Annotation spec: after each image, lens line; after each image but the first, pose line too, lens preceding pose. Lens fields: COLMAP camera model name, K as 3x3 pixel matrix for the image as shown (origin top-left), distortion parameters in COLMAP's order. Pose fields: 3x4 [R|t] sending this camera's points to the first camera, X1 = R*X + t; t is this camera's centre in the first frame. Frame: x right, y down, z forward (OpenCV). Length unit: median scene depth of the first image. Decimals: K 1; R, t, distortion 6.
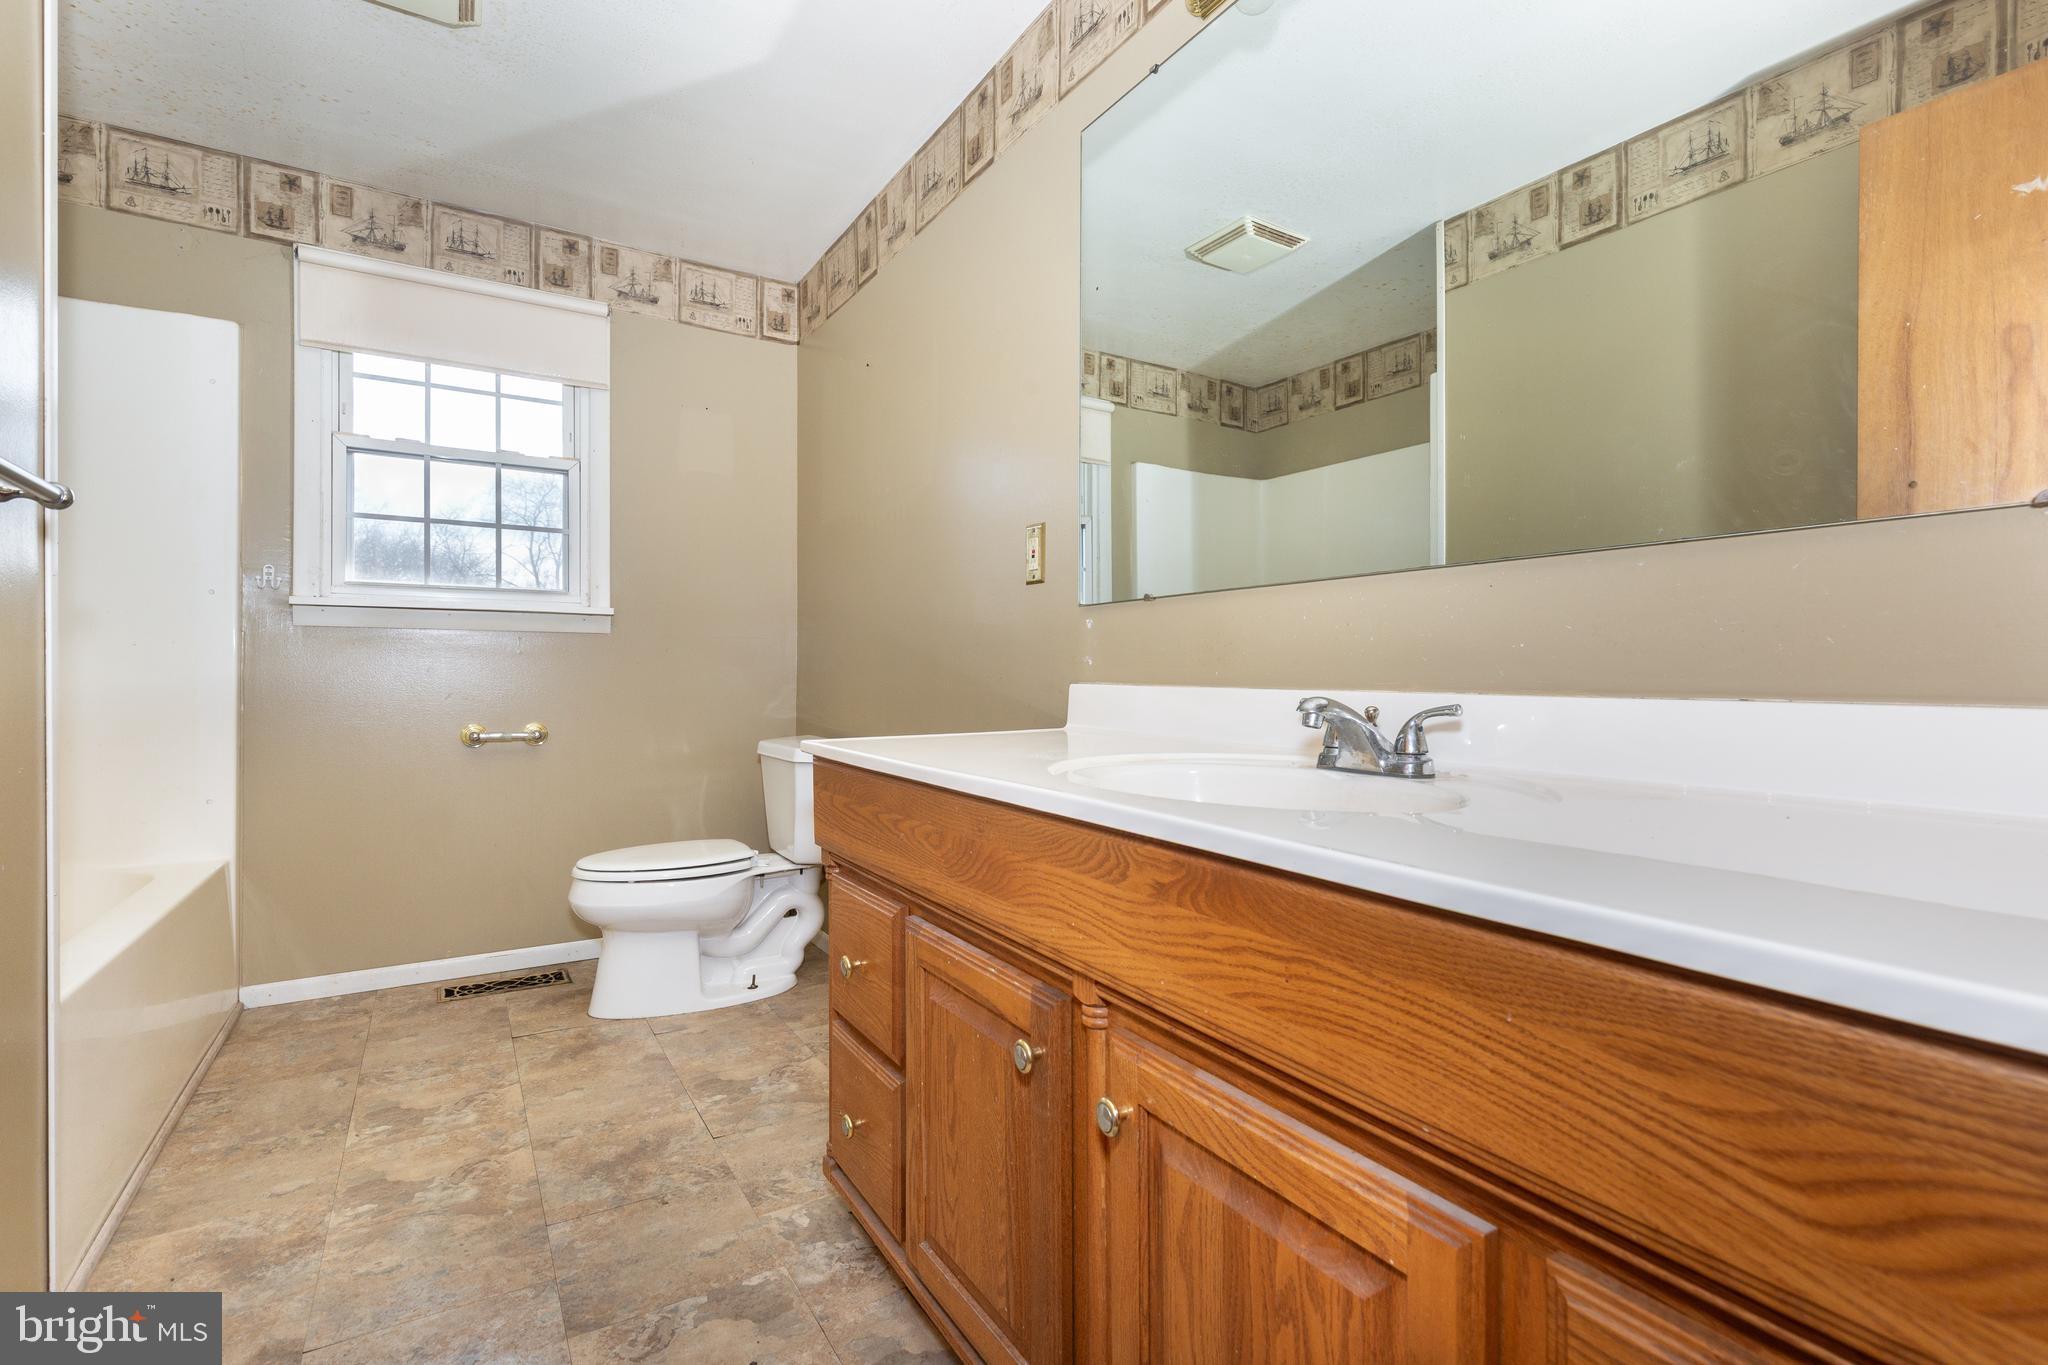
lens RADIAL K [[937.0, 0, 1026.9], [0, 937.0, 674.8], [0, 0, 1]] dist [0.003487, 0.000227]
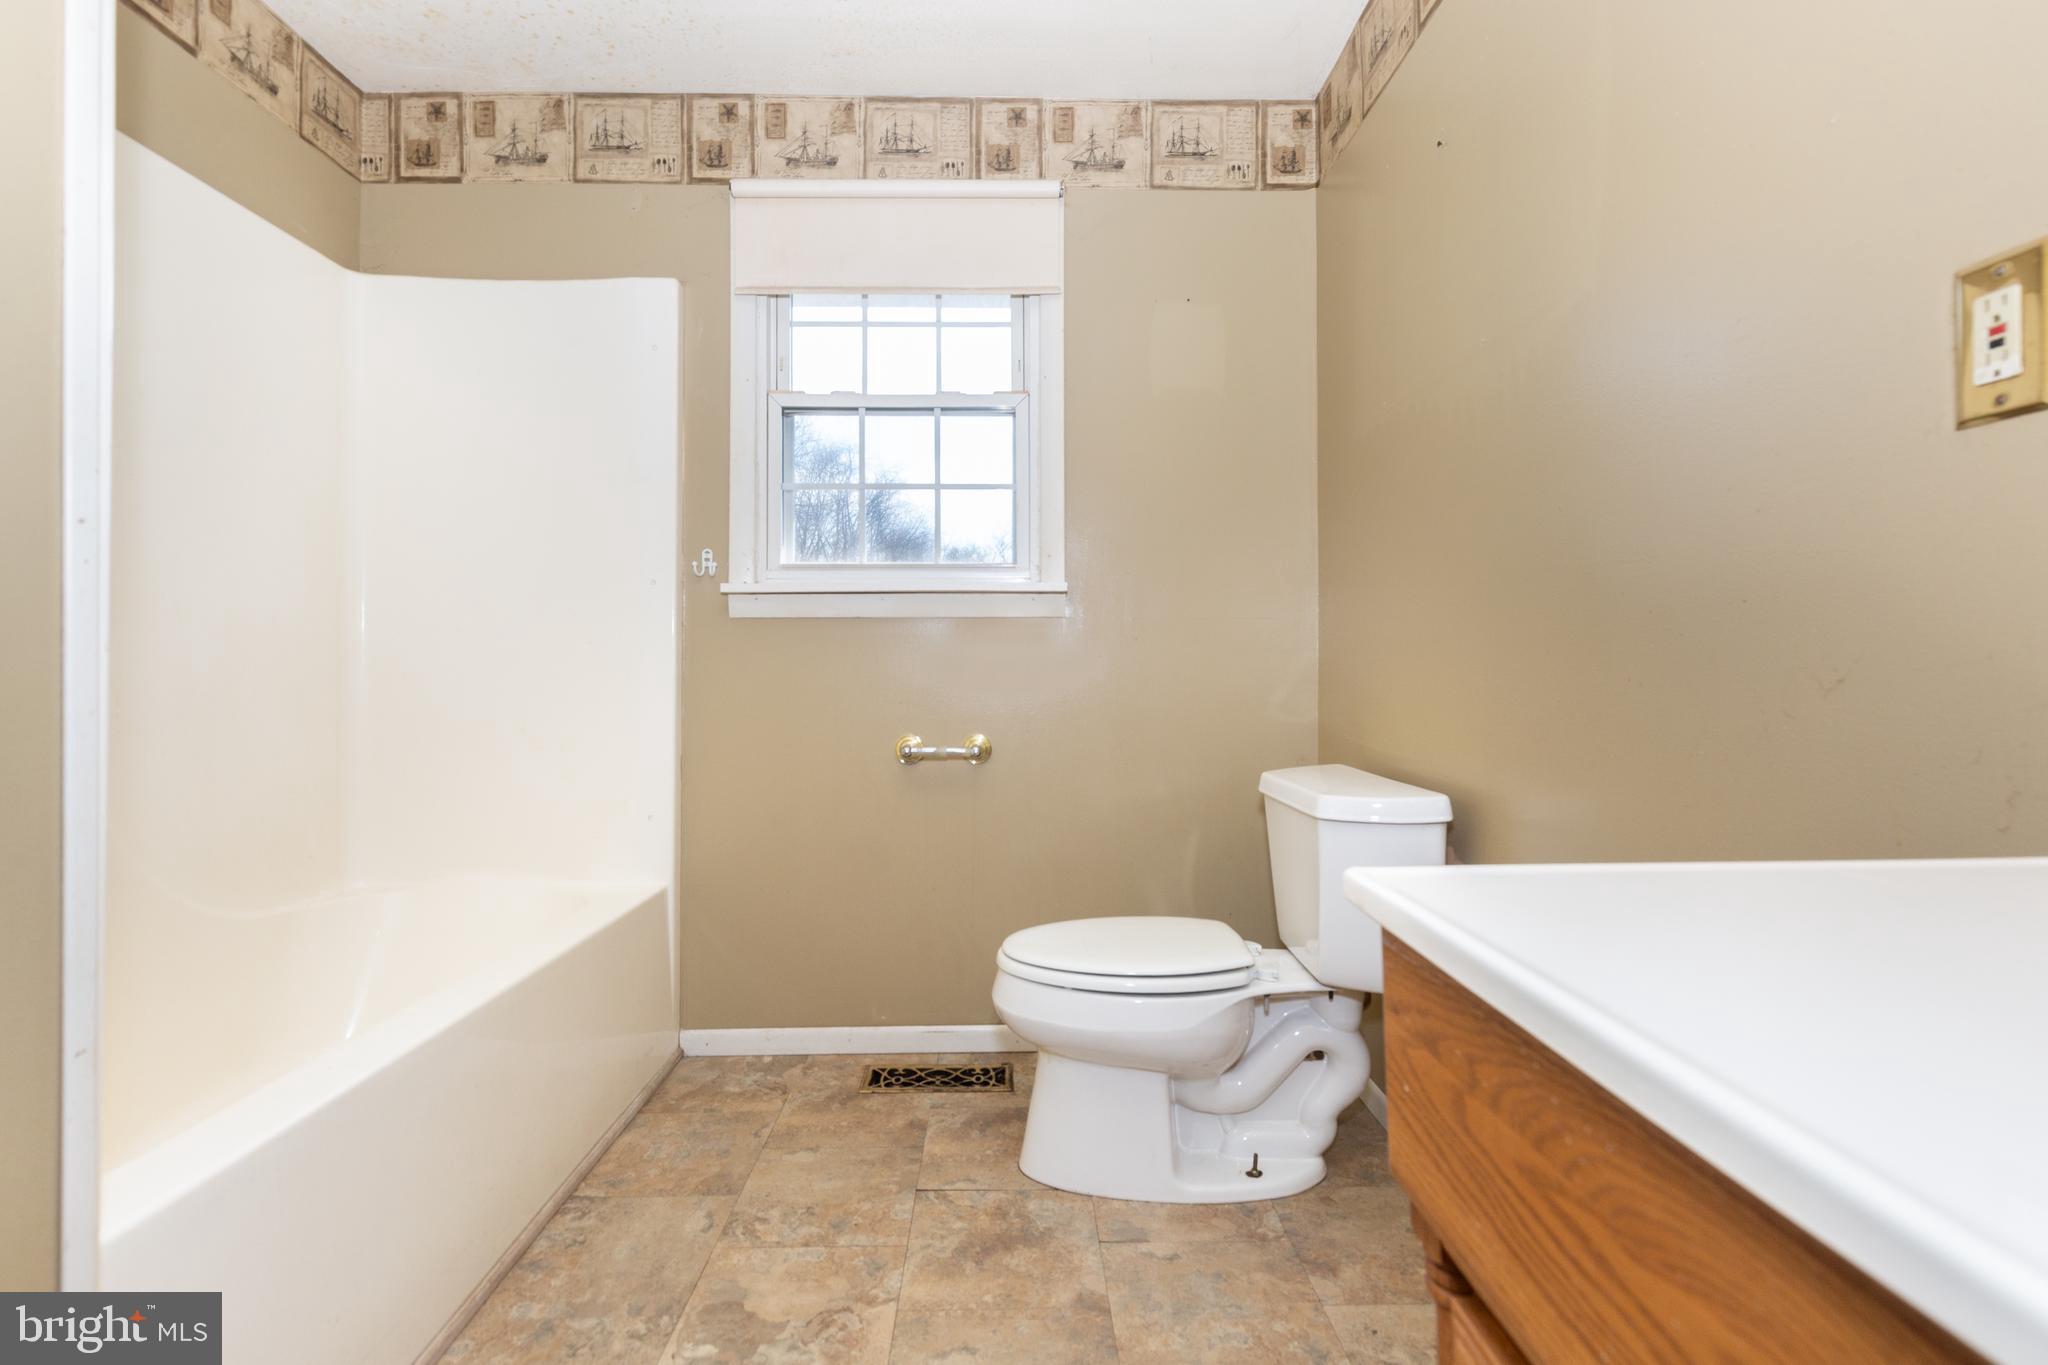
lens RADIAL K [[937.0, 0, 1026.7], [0, 937.0, 665.6], [0, 0, 1]] dist [0.003487, 0.000227]
pose [[0.858883, -0.007902, -0.512110, -0.098782], [0.007511, 0.999968, -0.002833, -0.003768], [0.512116, -0.001413, 0.858915, 0.382139]]
